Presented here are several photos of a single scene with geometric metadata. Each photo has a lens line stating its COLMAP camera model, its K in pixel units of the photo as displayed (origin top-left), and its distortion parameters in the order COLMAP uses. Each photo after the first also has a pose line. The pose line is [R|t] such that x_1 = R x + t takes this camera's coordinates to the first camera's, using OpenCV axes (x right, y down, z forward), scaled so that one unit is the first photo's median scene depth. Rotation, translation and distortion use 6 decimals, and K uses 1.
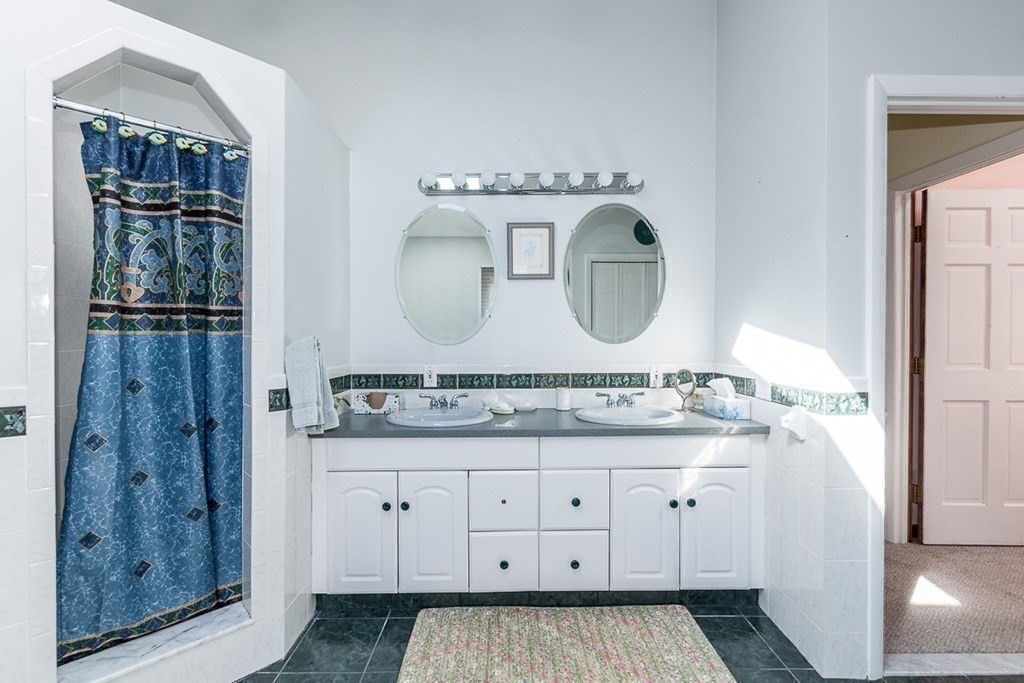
lens RADIAL K [[445.0, 0, 511.3], [0, 445.0, 342.2], [0, 0, 1]] dist [0.001792, -0.001396]
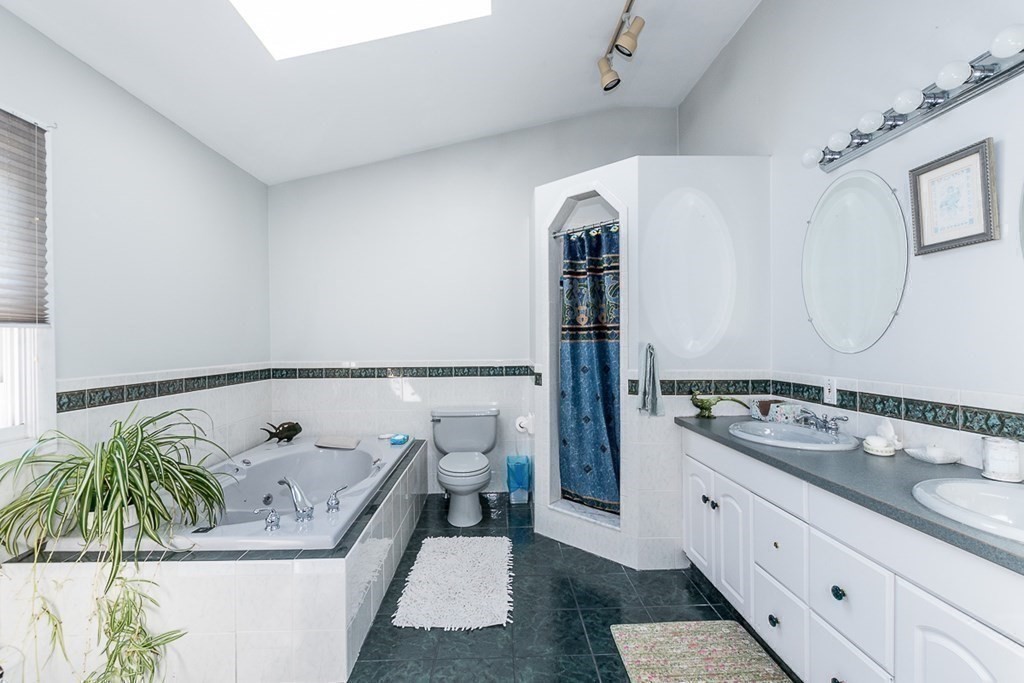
lens RADIAL K [[445.0, 0, 510.0], [0, 445.0, 342.4], [0, 0, 1]] dist [0.001792, -0.001396]
pose [[0.038632, 0.003036, -0.999249, 0.789242], [-0.006209, 0.999977, 0.002798, -0.014321], [0.999234, 0.006096, 0.038650, 0.478609]]
